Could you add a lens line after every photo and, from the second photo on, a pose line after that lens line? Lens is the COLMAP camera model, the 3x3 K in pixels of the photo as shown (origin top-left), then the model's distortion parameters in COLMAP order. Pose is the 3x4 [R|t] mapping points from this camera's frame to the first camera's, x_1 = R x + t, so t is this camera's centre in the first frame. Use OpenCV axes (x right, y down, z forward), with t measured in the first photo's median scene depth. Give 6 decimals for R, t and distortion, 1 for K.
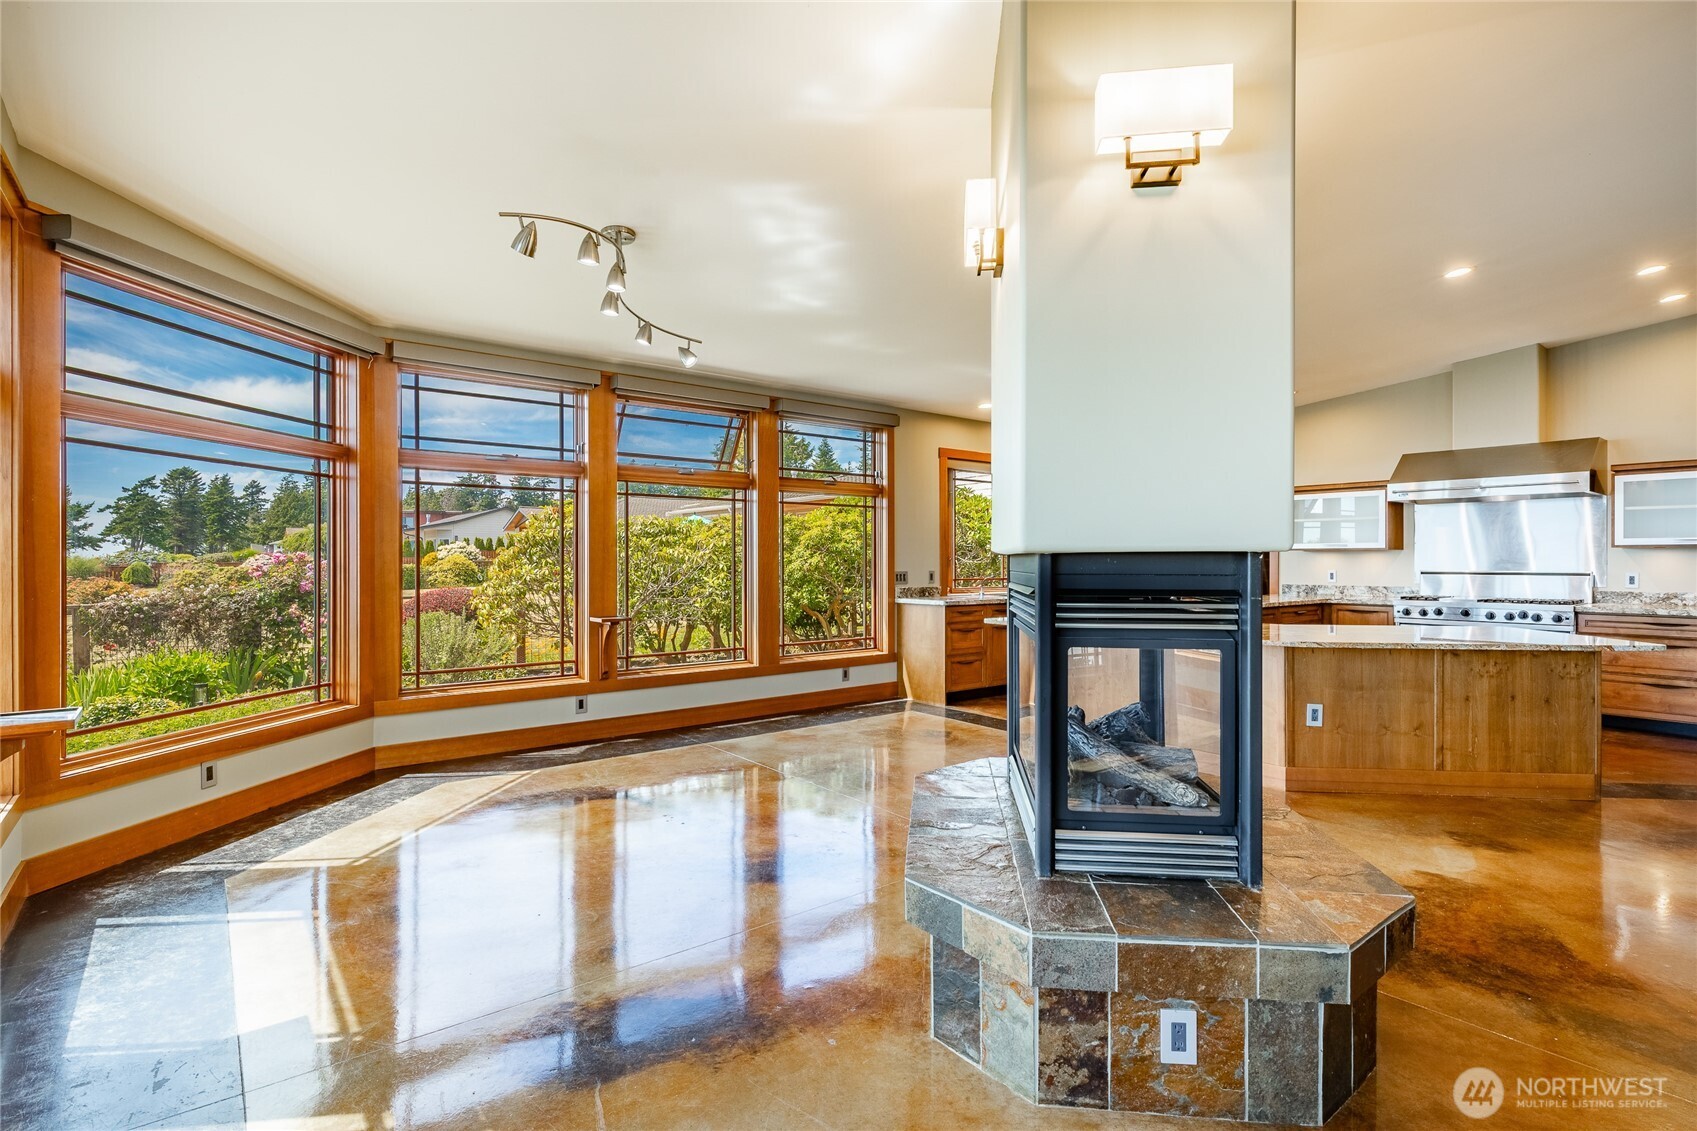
lens RADIAL K [[827.2, 0, 846.2], [0, 827.2, 560.6], [0, 0, 1]] dist [0.010150, -0.007797]
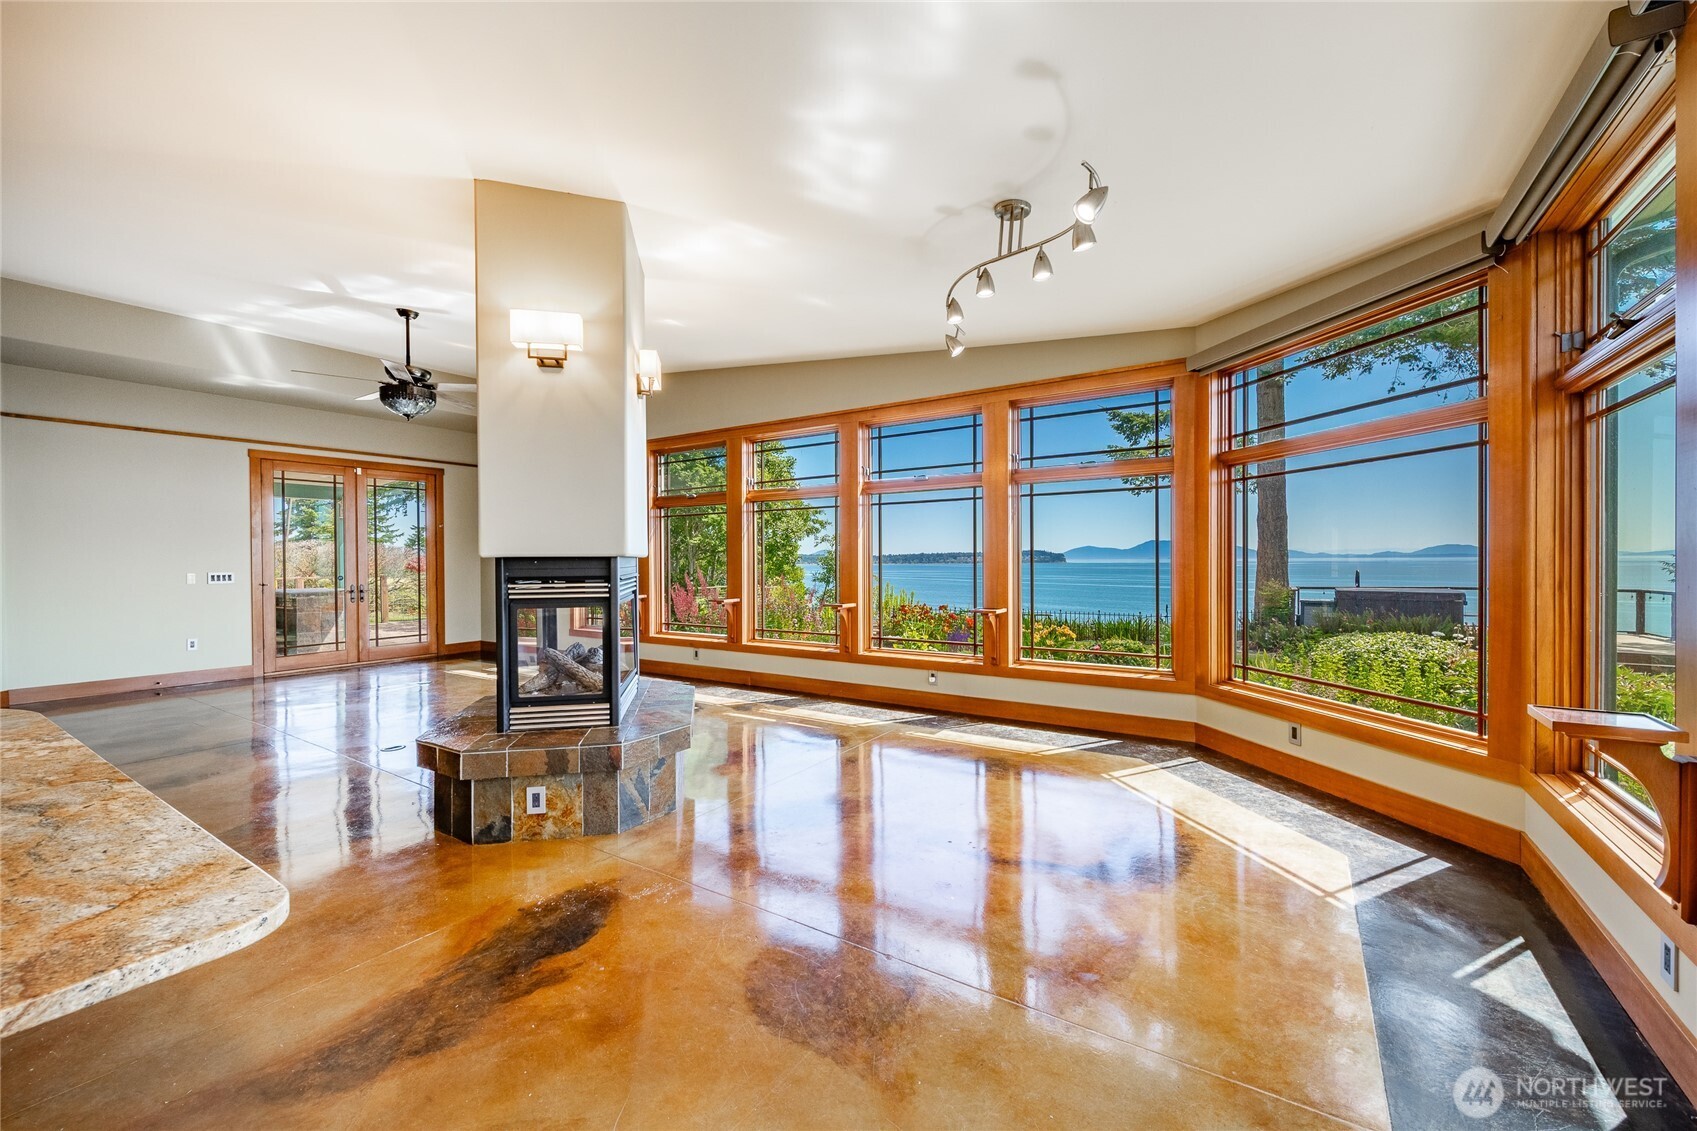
lens RADIAL K [[676.3, 0, 849.1], [0, 676.3, 565.7], [0, 0, 1]] dist [0.002668, -0.001498]
pose [[-0.950689, 0.014132, -0.309824, 0.116856], [0.011090, 0.999871, 0.011580, -0.003591], [0.309948, 0.007573, -0.950723, 1.366823]]
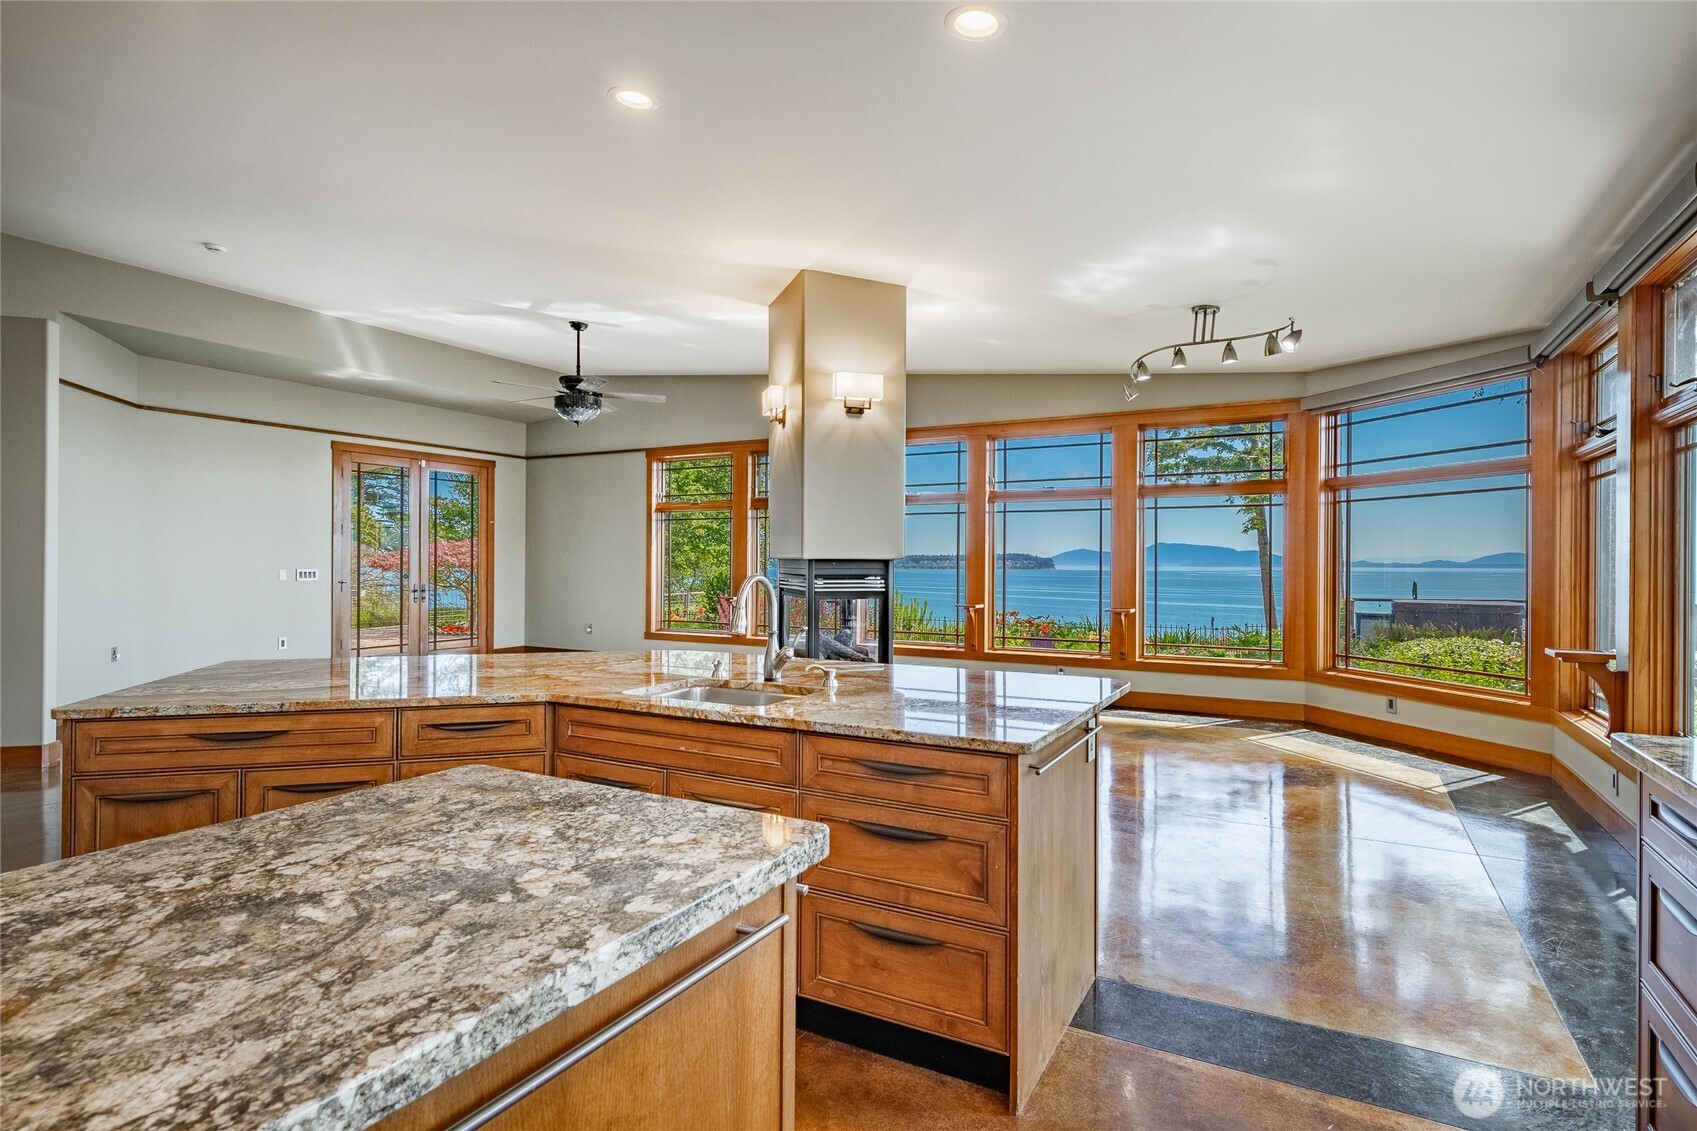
lens RADIAL K [[873.4, 0, 840.9], [0, 873.4, 562.7], [0, 0, 1]] dist [0.007157, -0.000202]
pose [[-0.925572, 0.000280, -0.378571, 0.639256], [-0.000982, 0.999995, 0.003139, -0.006741], [0.378570, 0.003277, -0.925567, 1.678553]]
